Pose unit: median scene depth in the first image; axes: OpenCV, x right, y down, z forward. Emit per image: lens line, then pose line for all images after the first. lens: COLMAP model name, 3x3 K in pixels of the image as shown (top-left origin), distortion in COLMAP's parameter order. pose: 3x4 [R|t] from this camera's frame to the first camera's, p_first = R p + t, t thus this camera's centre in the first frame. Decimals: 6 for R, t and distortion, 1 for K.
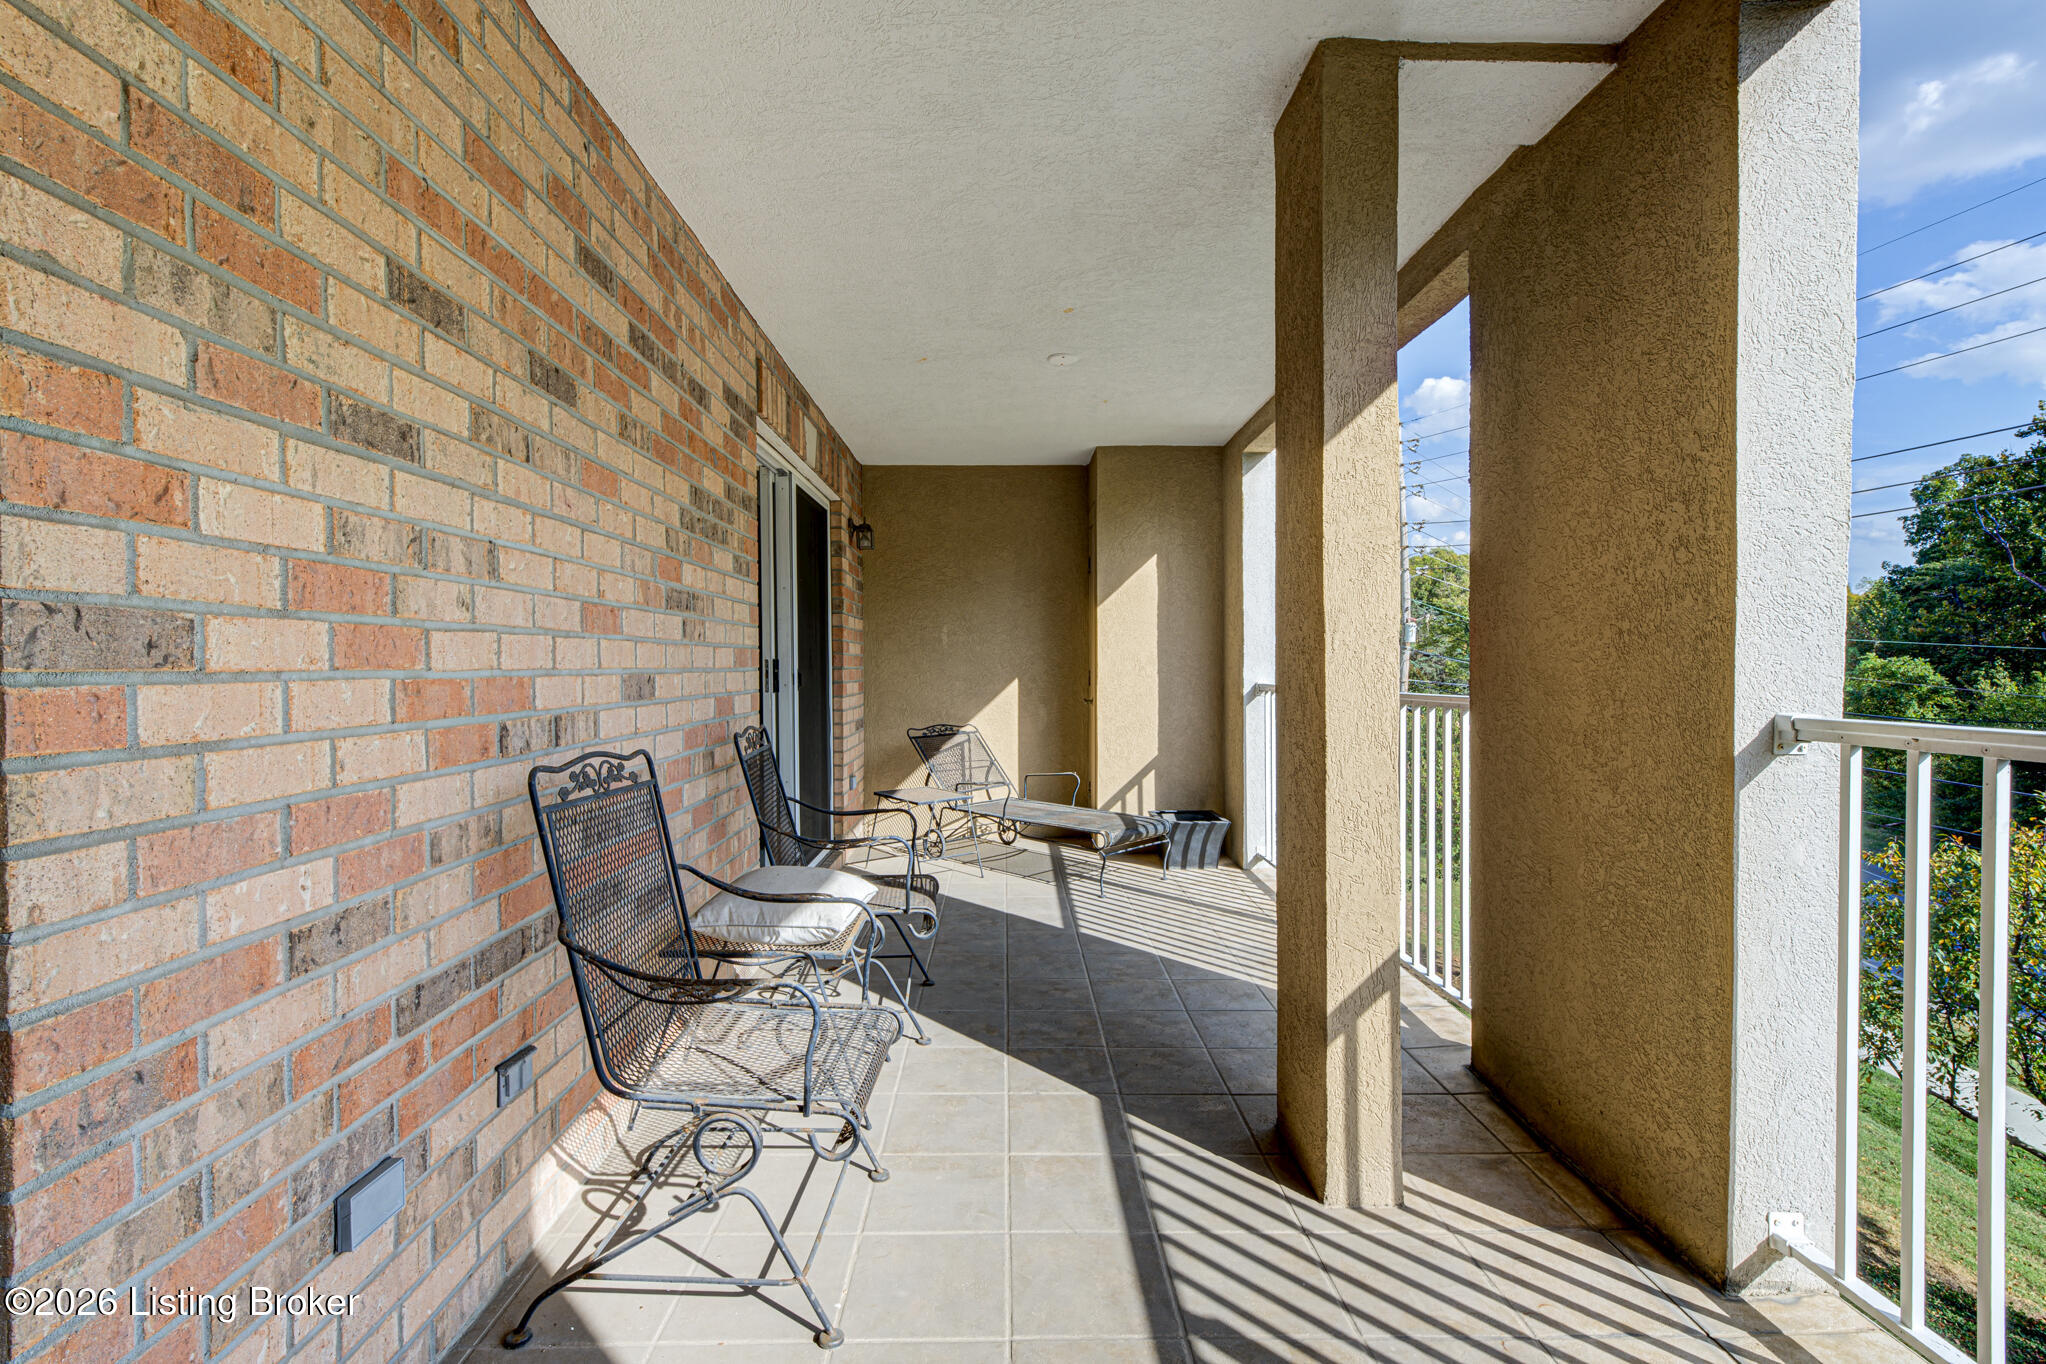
lens RADIAL K [[915.0, 0, 1018.8], [0, 915.0, 677.9], [0, 0, 1]] dist [0.002526, 0.000407]
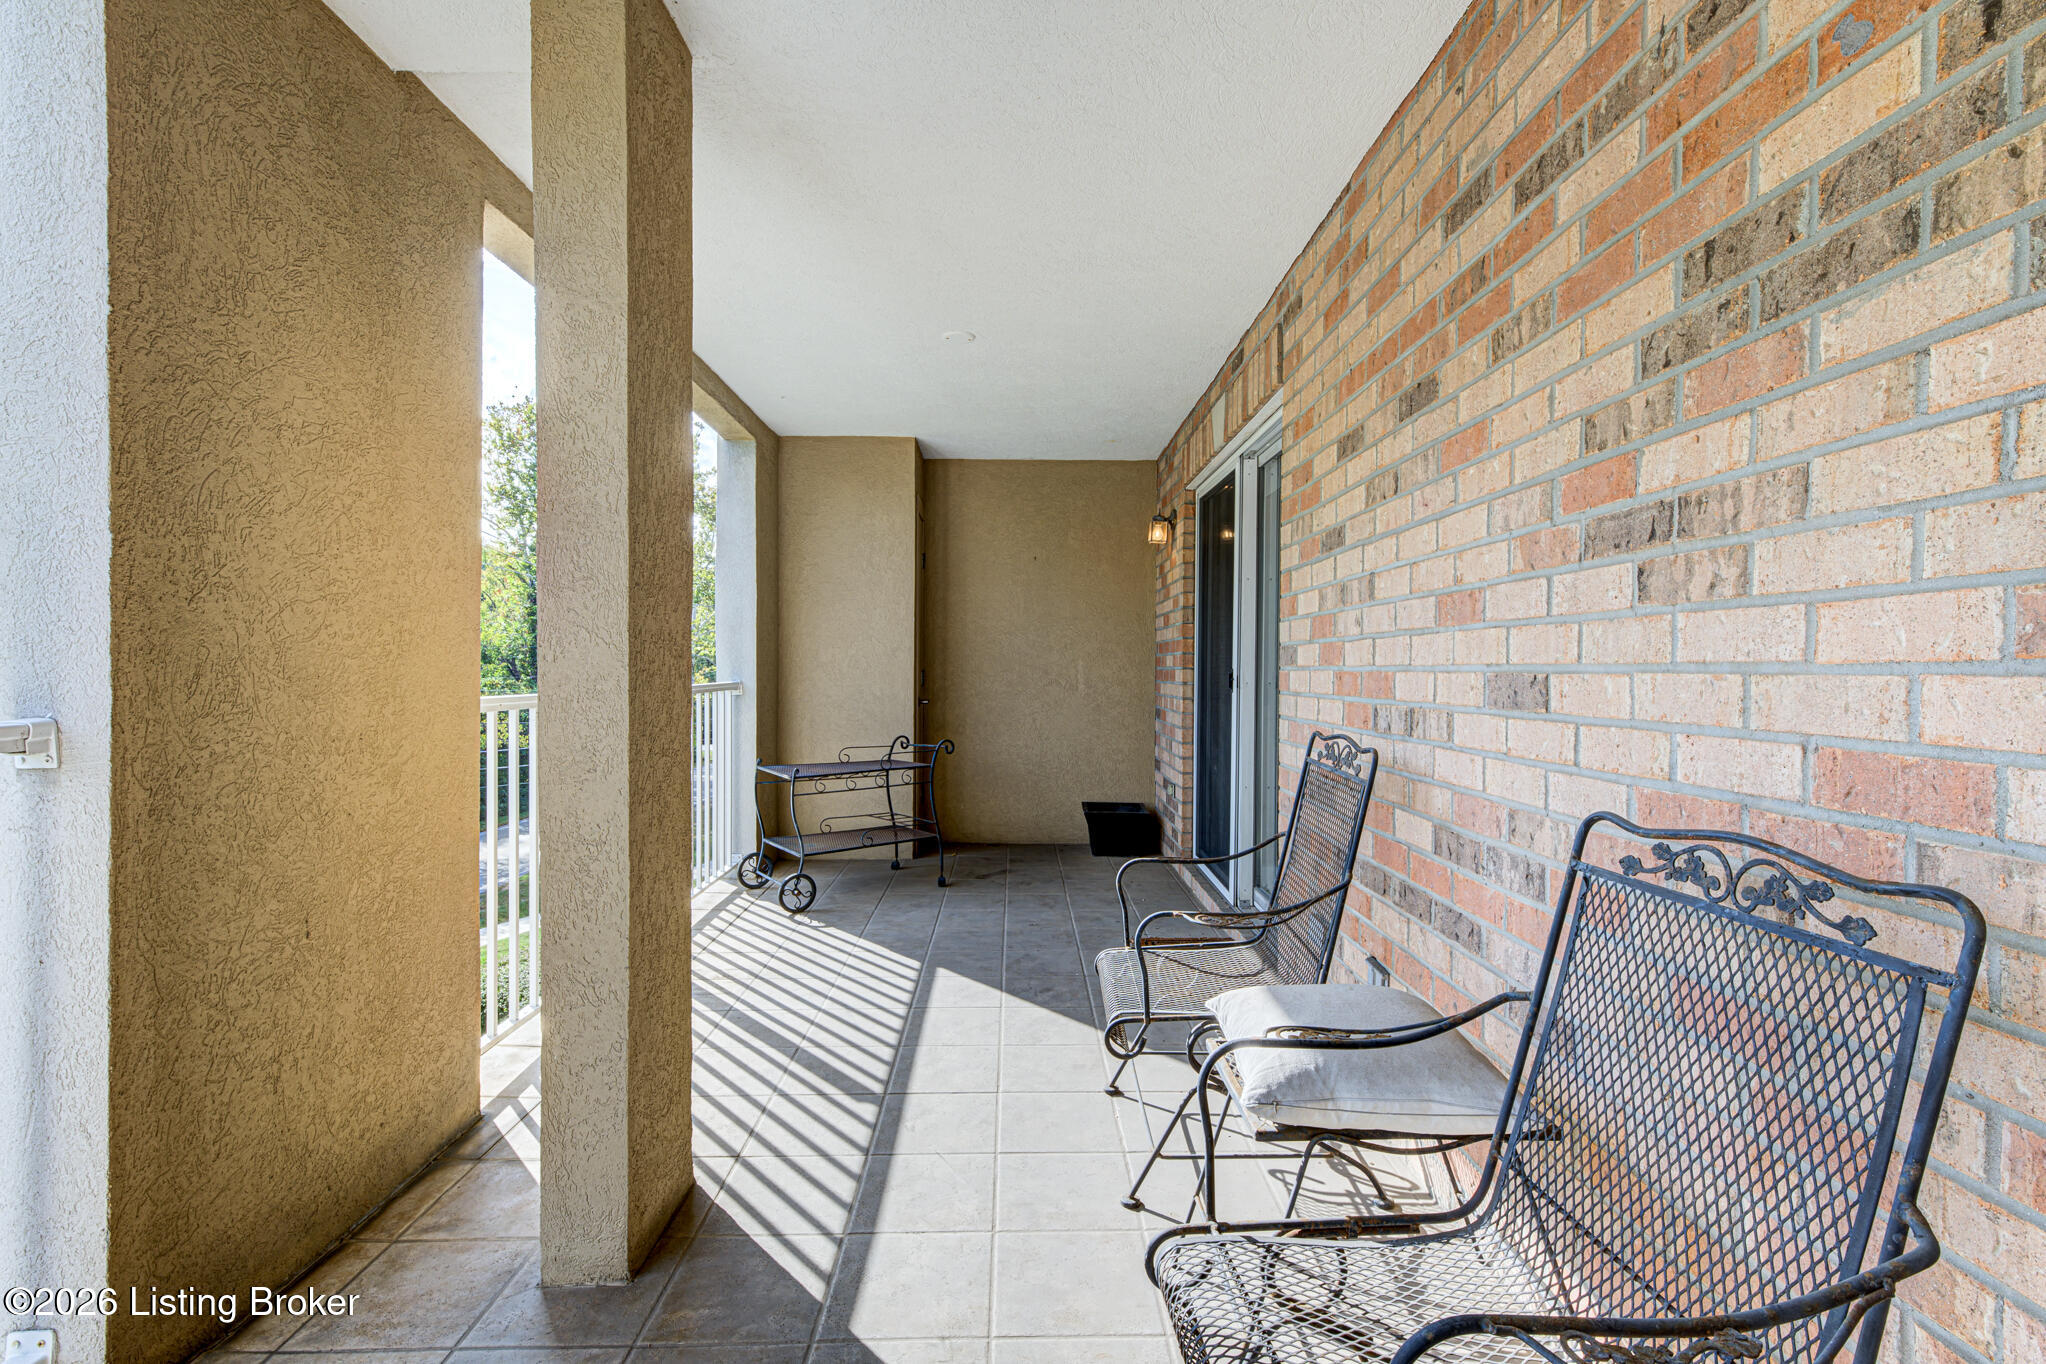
lens RADIAL K [[915.0, 0, 1025.0], [0, 915.0, 677.0], [0, 0, 1]] dist [0.002526, 0.000407]
pose [[-0.999995, 0.000907, 0.002966, -0.046234], [0.000971, 0.999762, 0.021816, -0.018509], [-0.002946, 0.021819, -0.999758, 1.933724]]
